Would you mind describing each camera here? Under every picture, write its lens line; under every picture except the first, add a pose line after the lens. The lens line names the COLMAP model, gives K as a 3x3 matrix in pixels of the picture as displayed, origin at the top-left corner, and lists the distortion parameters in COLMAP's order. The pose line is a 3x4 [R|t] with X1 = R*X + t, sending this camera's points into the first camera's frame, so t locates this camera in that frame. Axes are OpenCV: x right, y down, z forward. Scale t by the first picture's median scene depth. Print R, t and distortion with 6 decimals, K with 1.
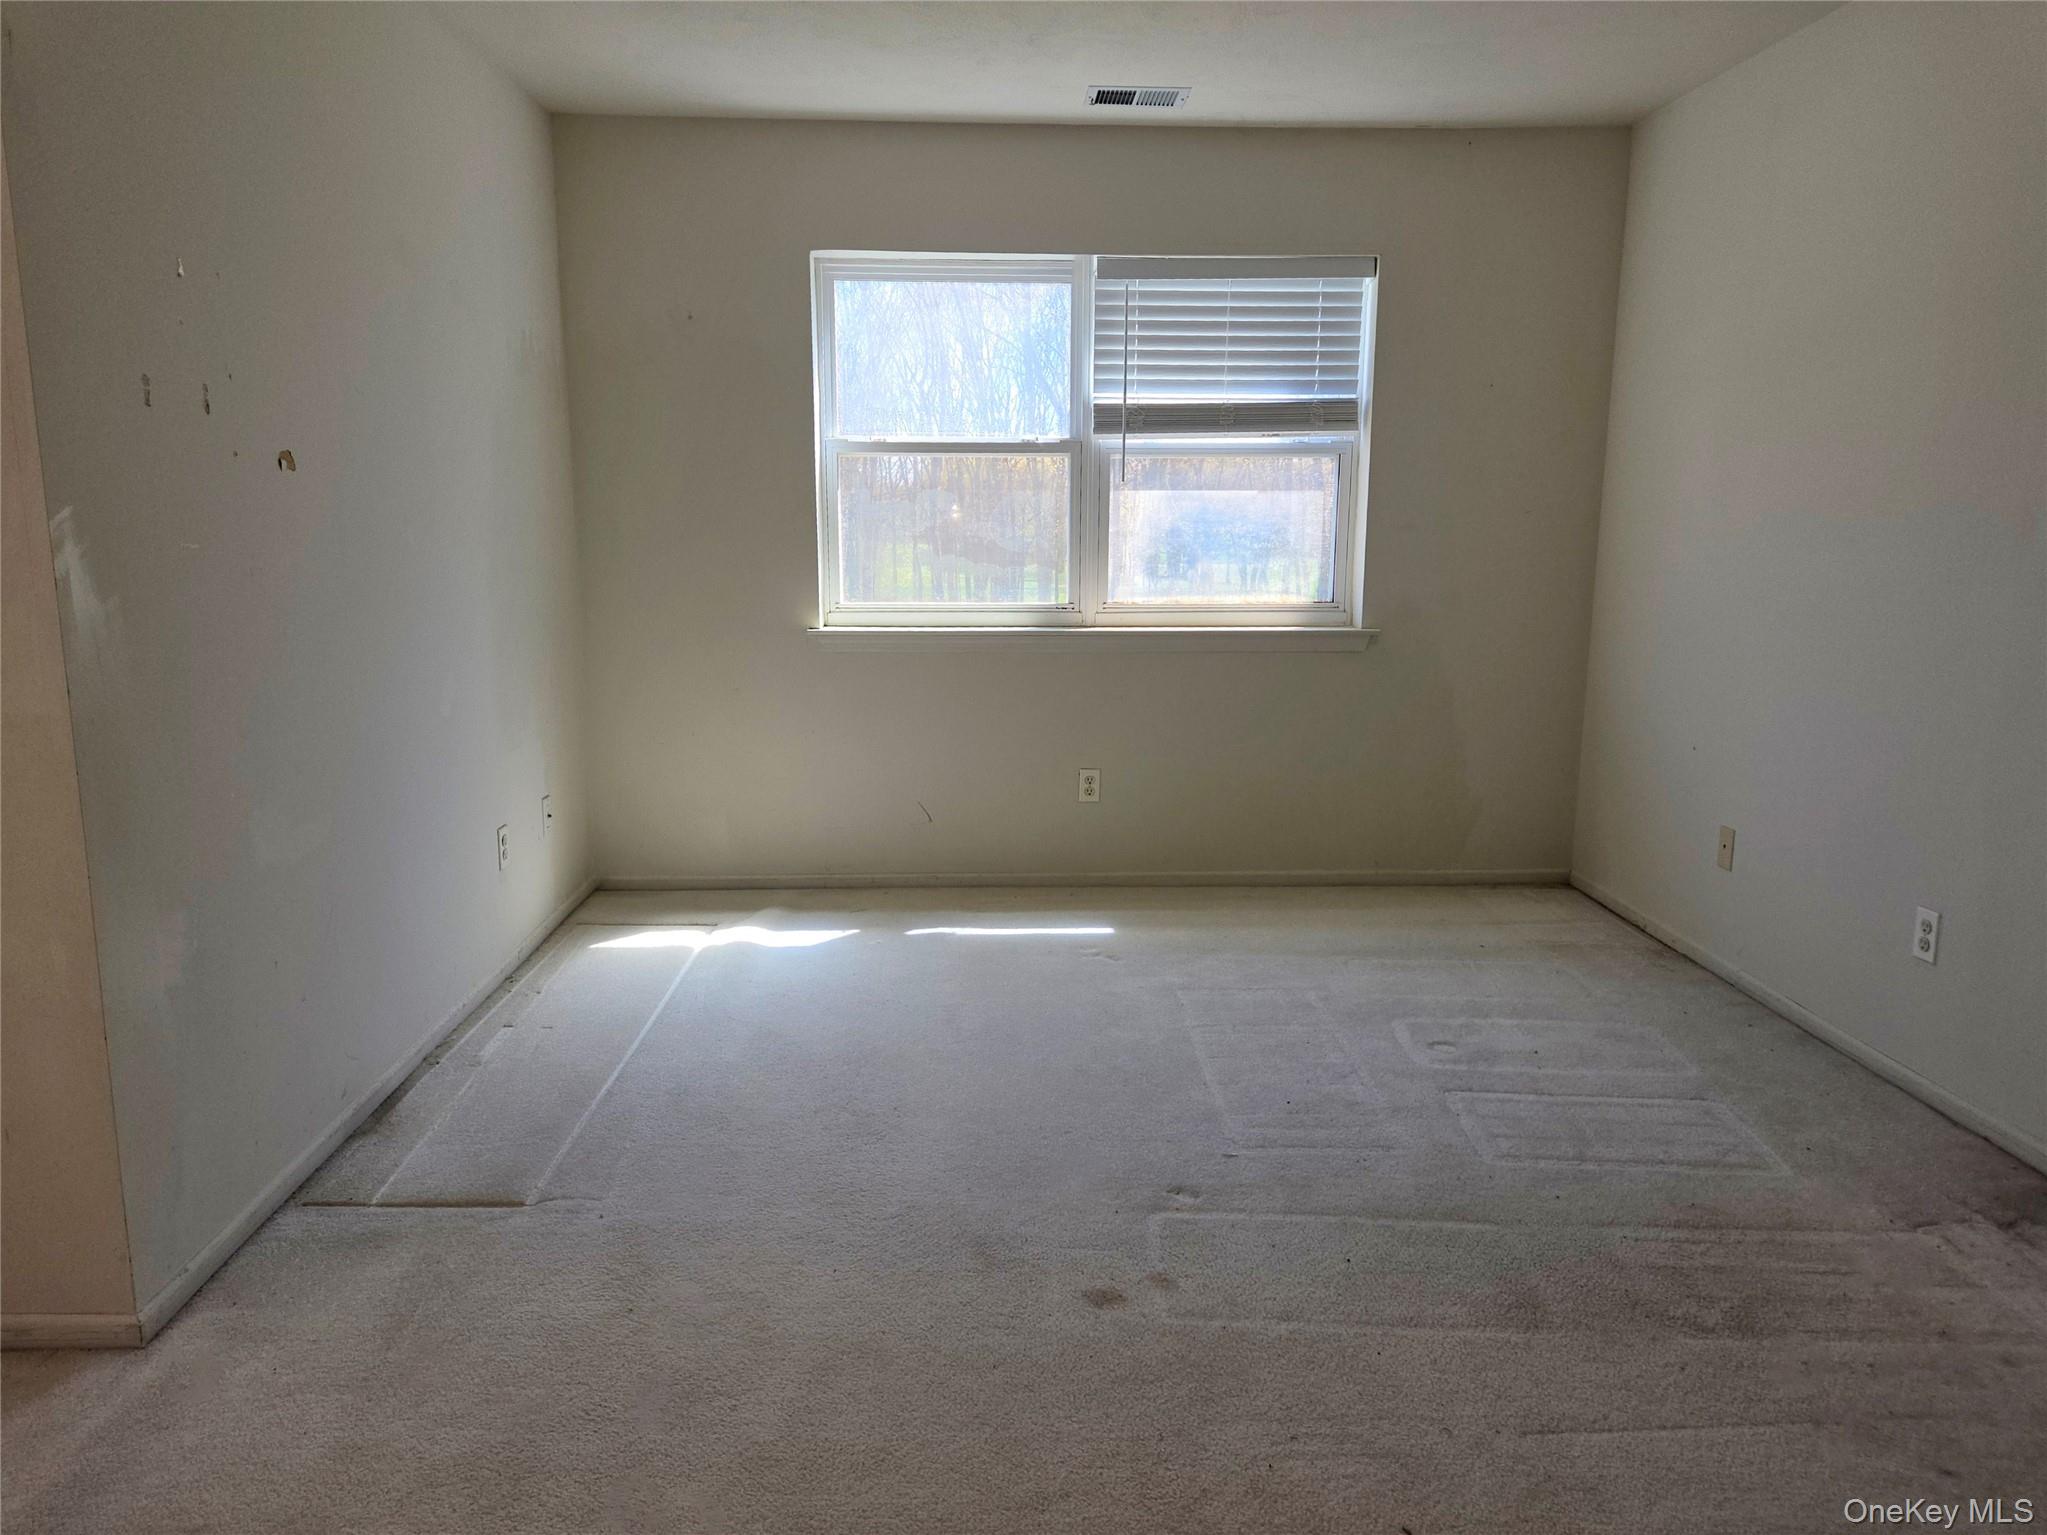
lens RADIAL K [[1433.2, 0, 1021.2], [0, 1433.2, 777.6], [0, 0, 1]] dist [0.046735, -0.003421]
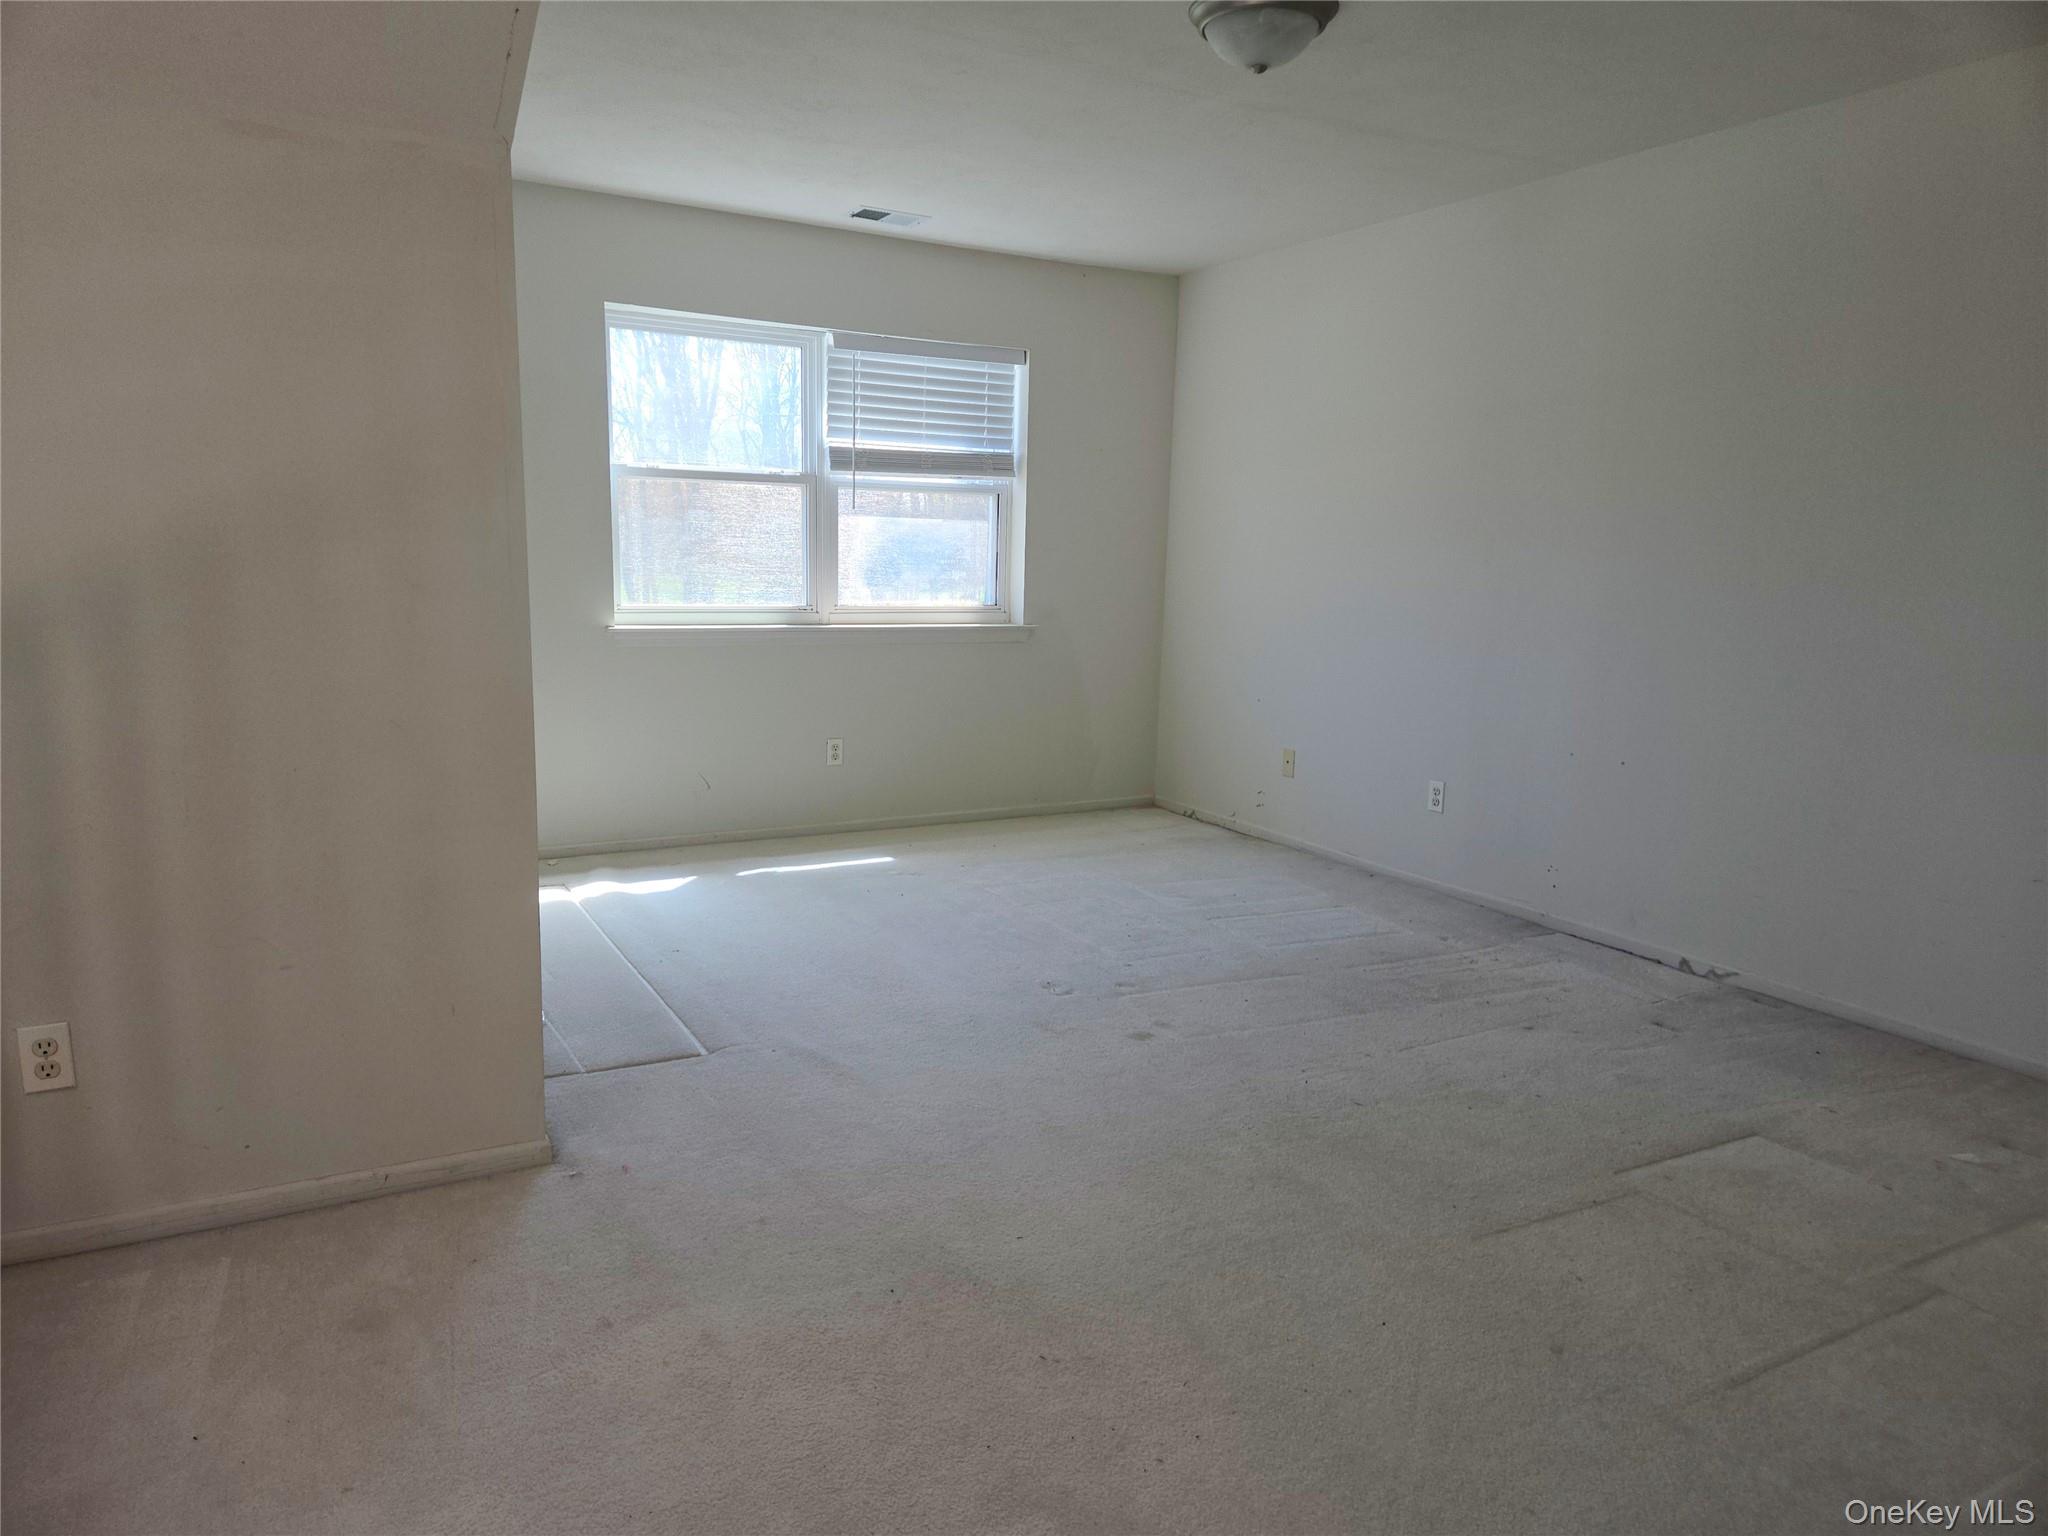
lens RADIAL K [[1359.1, 0, 1036.7], [0, 1359.1, 776.6], [0, 0, 1]] dist [0.079300, -0.061257]
pose [[0.887659, -0.059676, 0.456619, -0.350954], [0.062387, 0.998010, 0.009152, 0.028123], [-0.456257, 0.020363, 0.889615, -0.138543]]
